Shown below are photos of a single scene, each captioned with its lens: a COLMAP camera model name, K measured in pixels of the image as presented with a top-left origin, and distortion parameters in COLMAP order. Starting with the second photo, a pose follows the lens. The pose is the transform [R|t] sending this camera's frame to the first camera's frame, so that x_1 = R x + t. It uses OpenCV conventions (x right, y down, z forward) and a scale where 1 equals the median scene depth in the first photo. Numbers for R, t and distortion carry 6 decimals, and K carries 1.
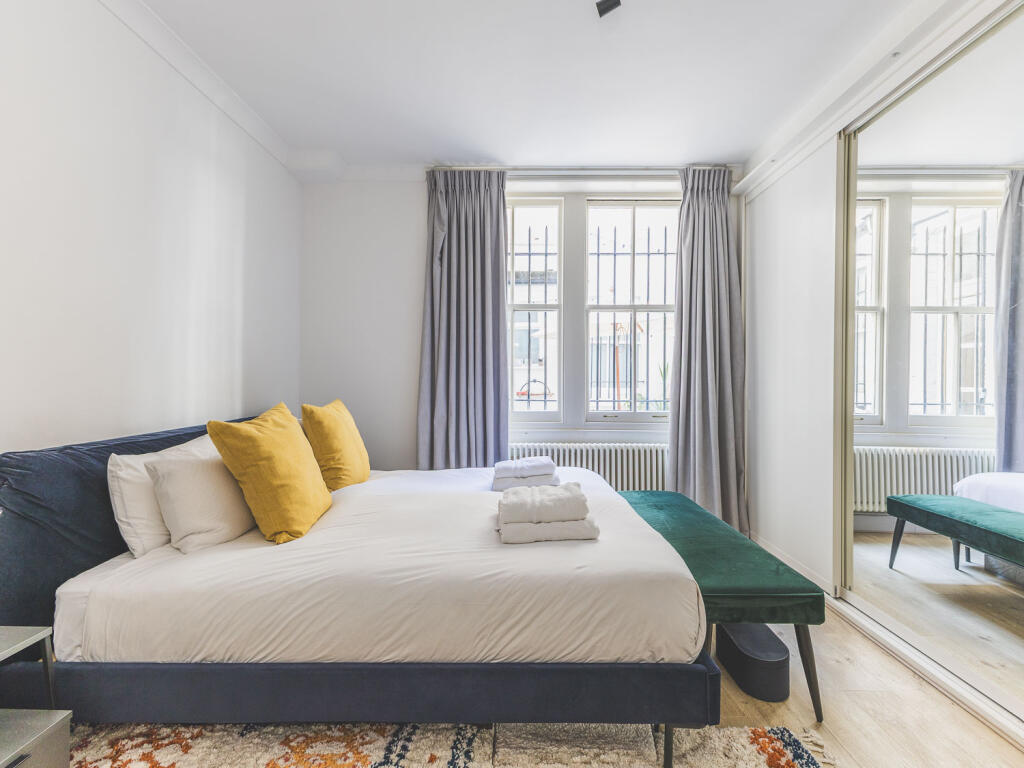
lens RADIAL K [[495.1, 0, 512.8], [0, 495.1, 380.8], [0, 0, 1]] dist [0.010148, -0.000712]
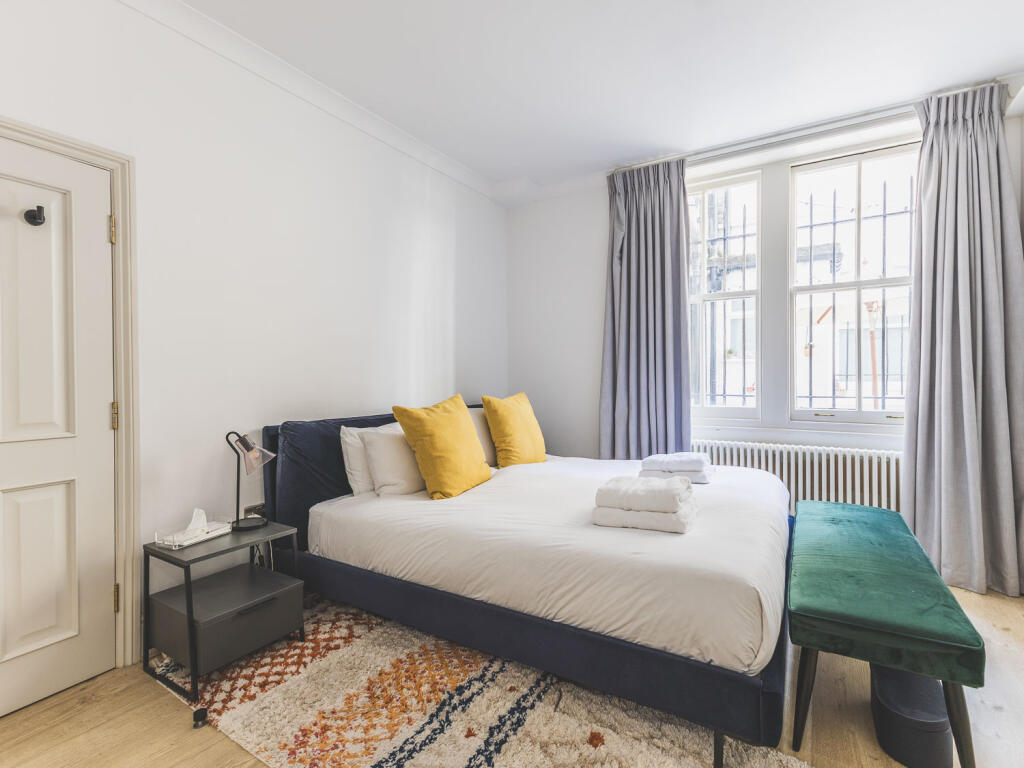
lens RADIAL K [[495.1, 0, 512.8], [0, 495.1, 380.8], [0, 0, 1]] dist [0.010148, -0.000712]
pose [[0.859215, -0.004282, -0.511597, 0.344586], [0.009395, 0.999928, 0.007410, 0.002839], [0.511529, -0.011173, 0.859194, -0.019111]]
